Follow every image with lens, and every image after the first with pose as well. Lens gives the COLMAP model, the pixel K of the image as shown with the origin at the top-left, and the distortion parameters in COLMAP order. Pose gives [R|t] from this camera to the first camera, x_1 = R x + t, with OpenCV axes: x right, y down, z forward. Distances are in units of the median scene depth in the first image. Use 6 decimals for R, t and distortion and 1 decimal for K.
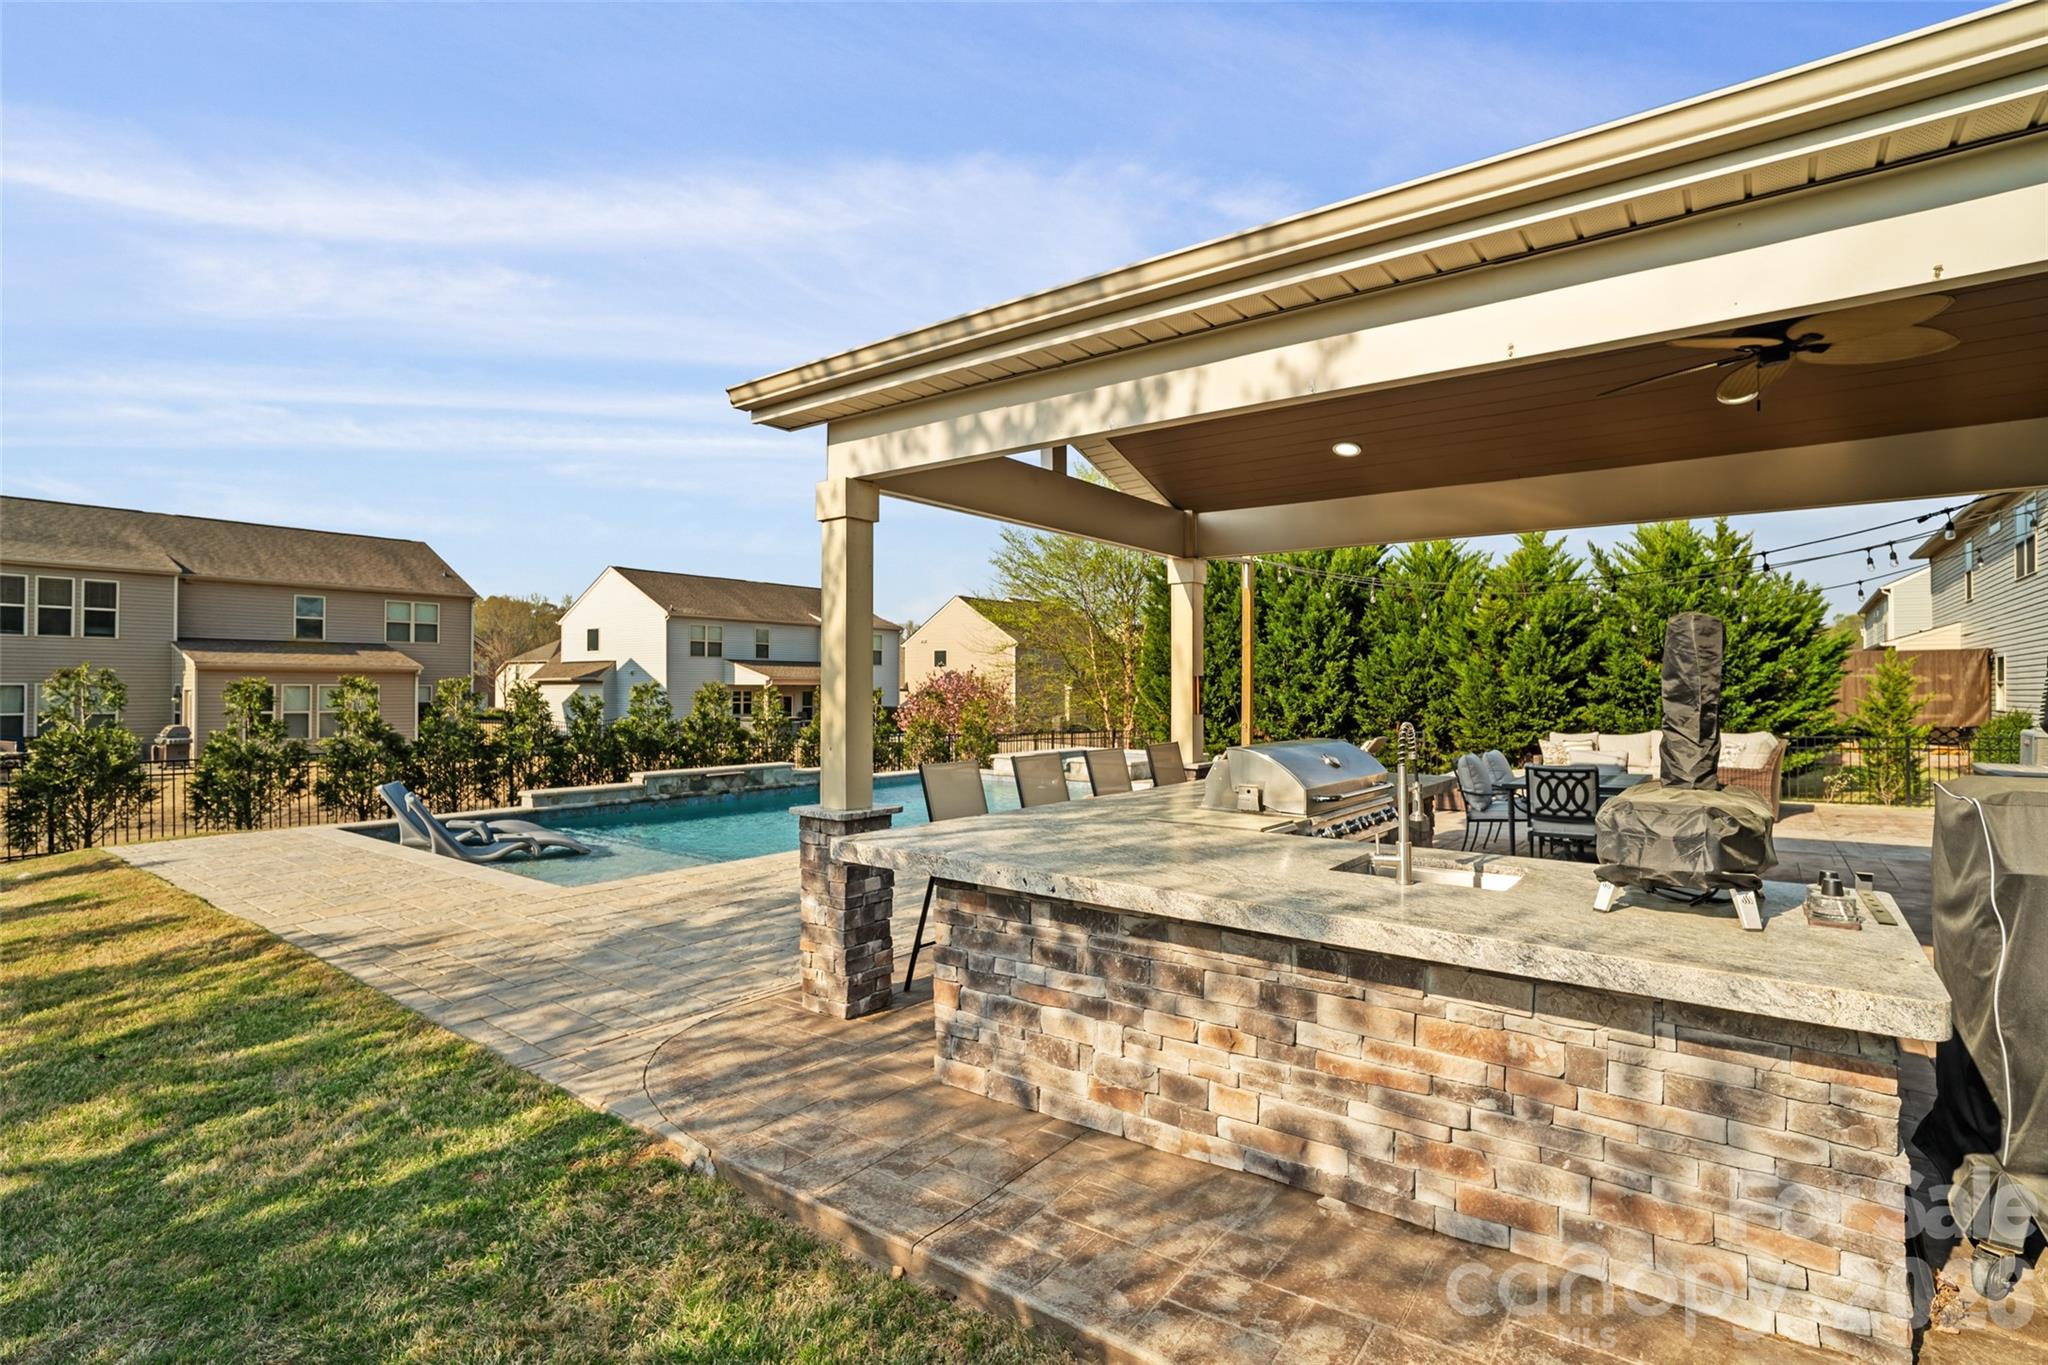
lens RADIAL K [[971.4, 0, 1028.9], [0, 971.4, 685.4], [0, 0, 1]] dist [-0.013786, 0.005081]
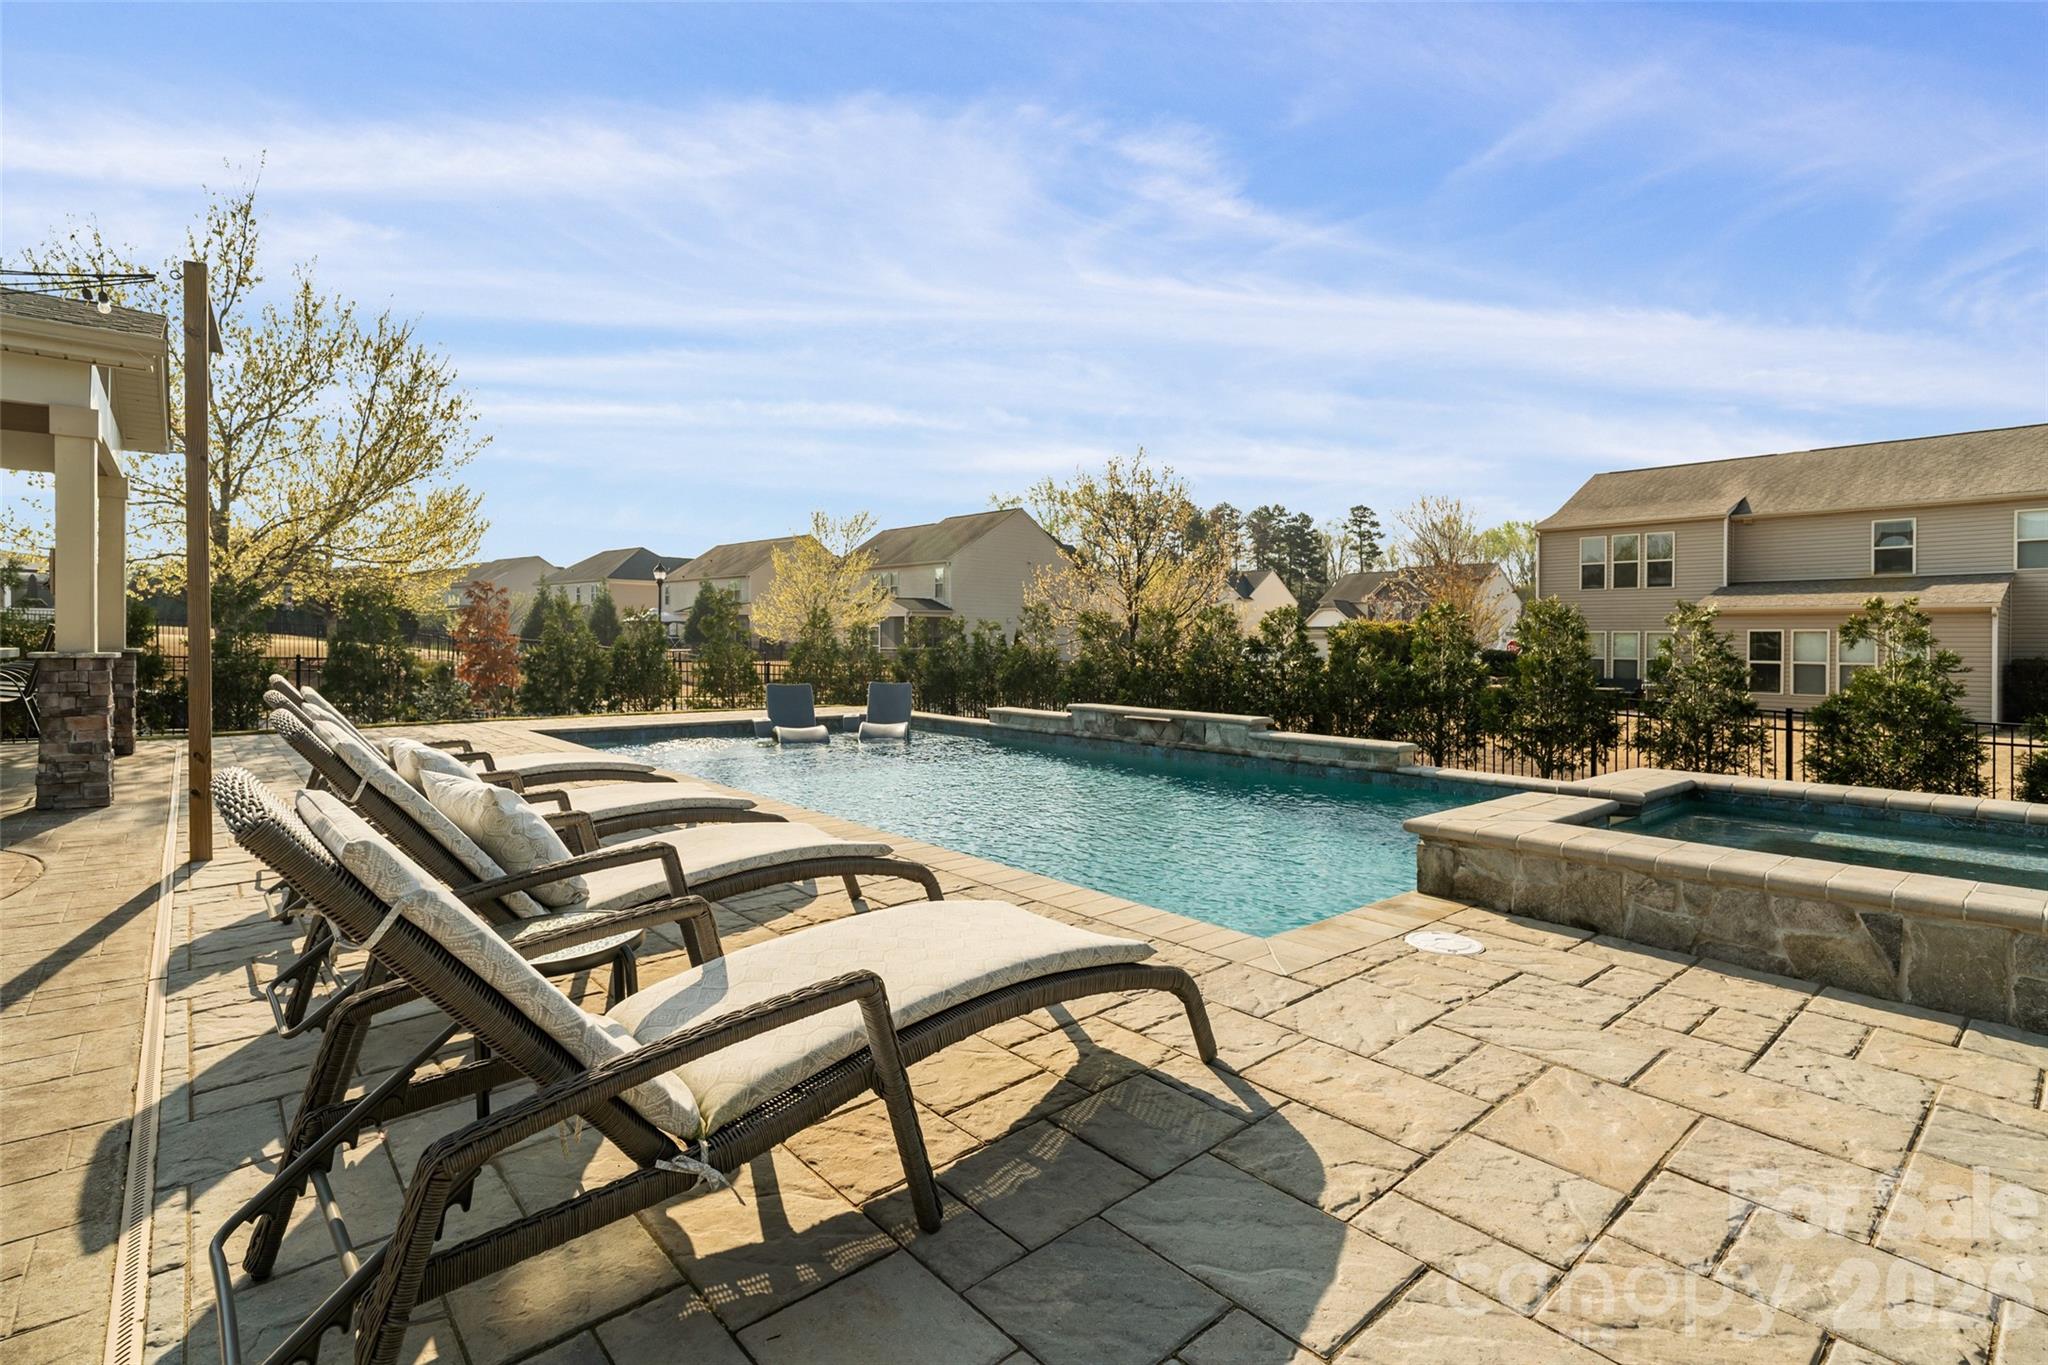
lens RADIAL K [[971.4, 0, 1011.2], [0, 971.4, 646.4], [0, 0, 1]] dist [-0.013786, 0.005081]
pose [[-0.204655, -0.000515, -0.978834, 0.210026], [-0.007455, 0.999972, 0.001033, 0.018686], [0.978806, 0.007508, -0.204653, 0.524418]]
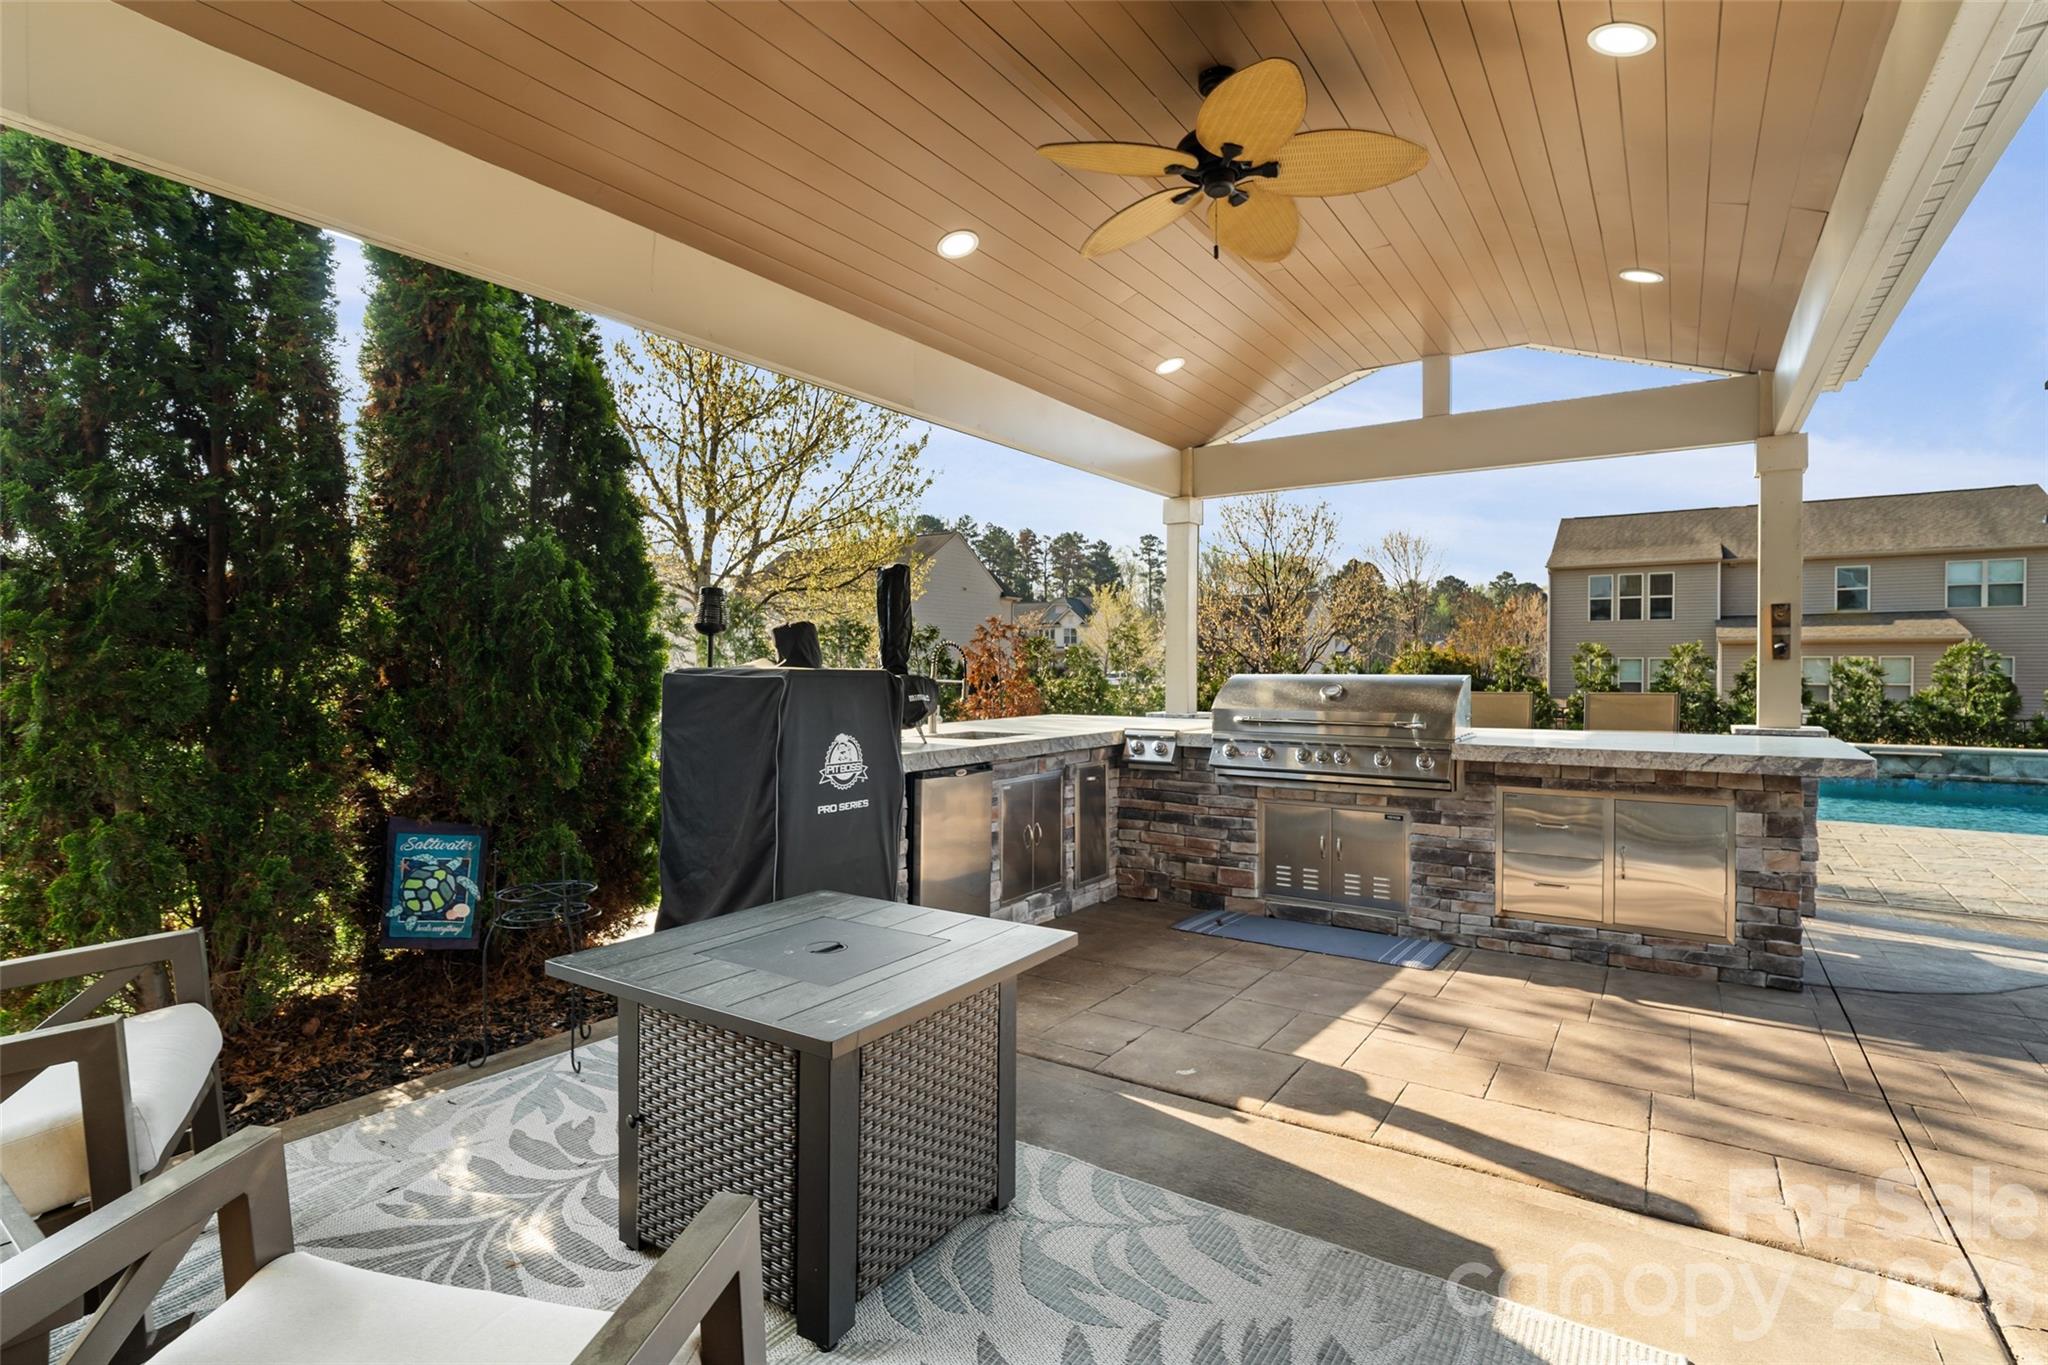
lens RADIAL K [[971.4, 0, 1016.8], [0, 971.4, 672.5], [0, 0, 1]] dist [-0.013786, 0.005081]
pose [[0.053346, 0.004068, -0.998568, 0.215461], [0.002496, 0.999988, 0.004207, 0.010192], [0.998573, -0.002717, 0.053335, 0.118548]]
